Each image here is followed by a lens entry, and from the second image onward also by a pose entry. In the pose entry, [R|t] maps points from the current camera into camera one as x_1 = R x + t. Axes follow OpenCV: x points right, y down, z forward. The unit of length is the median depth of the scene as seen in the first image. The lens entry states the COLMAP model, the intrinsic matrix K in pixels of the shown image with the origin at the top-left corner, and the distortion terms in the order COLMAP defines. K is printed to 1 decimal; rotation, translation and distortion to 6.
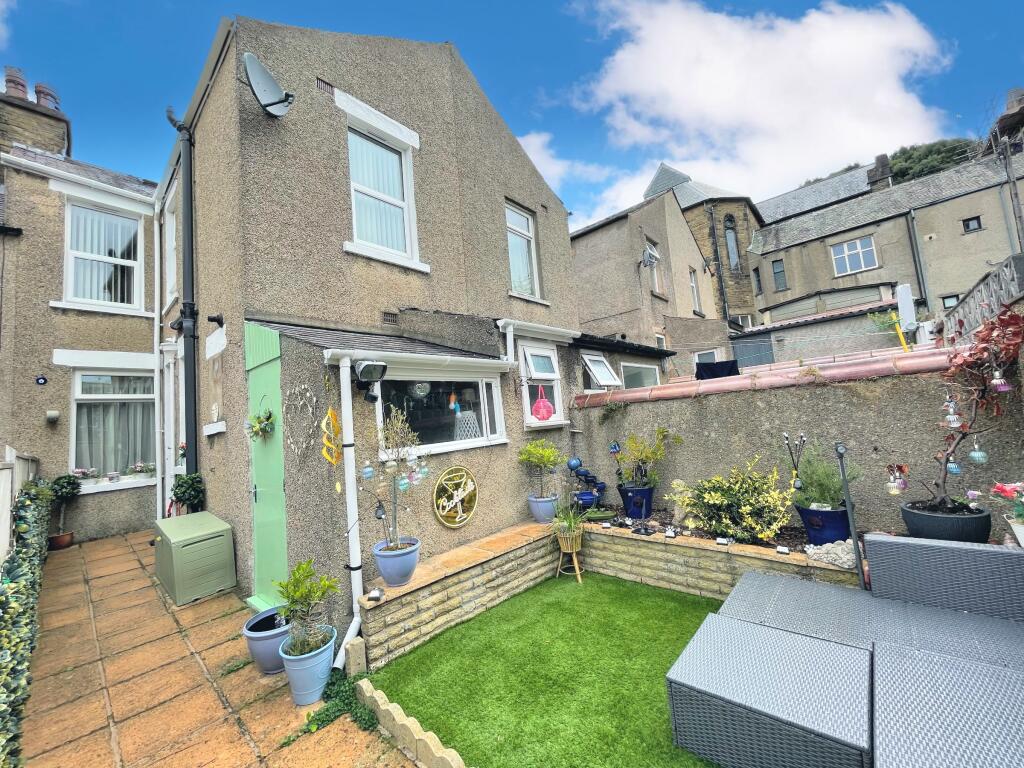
lens RADIAL K [[411.9, 0, 508.9], [0, 411.9, 386.4], [0, 0, 1]] dist [-0.003873, -0.000656]
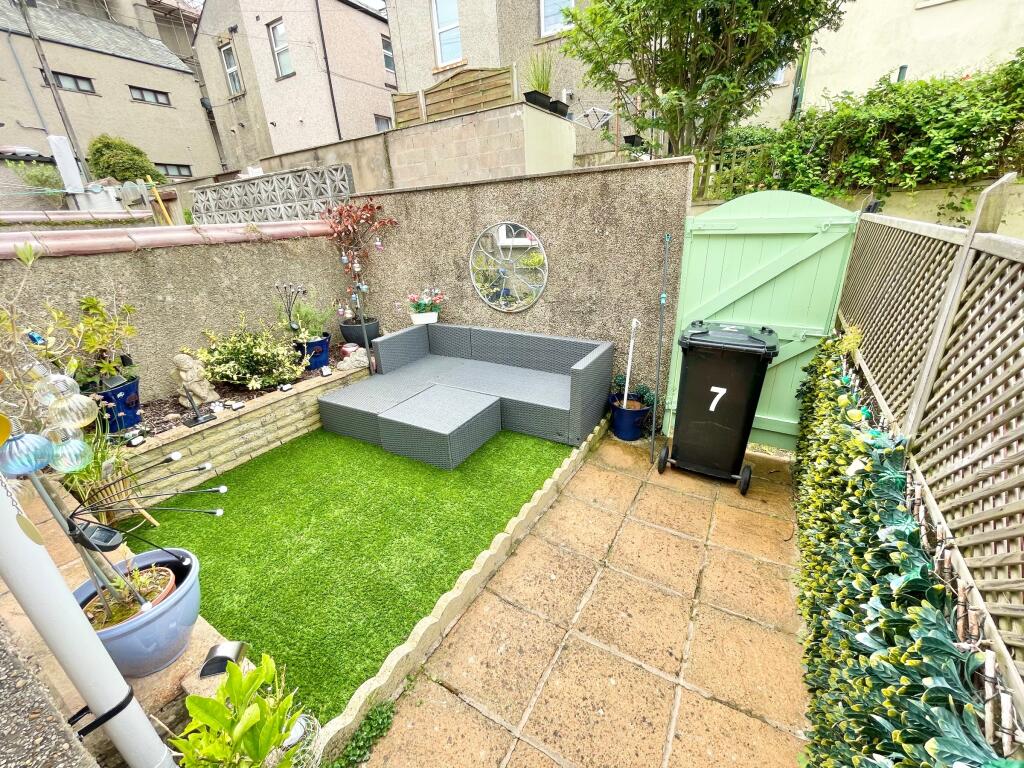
lens RADIAL K [[411.9, 0, 513.3], [0, 411.9, 377.5], [0, 0, 1]] dist [-0.003873, -0.000656]
pose [[-0.208603, -0.253038, 0.944699, -0.549640], [-0.003285, 0.966126, 0.258051, 0.062697], [-0.977995, 0.050727, -0.202368, 0.561286]]
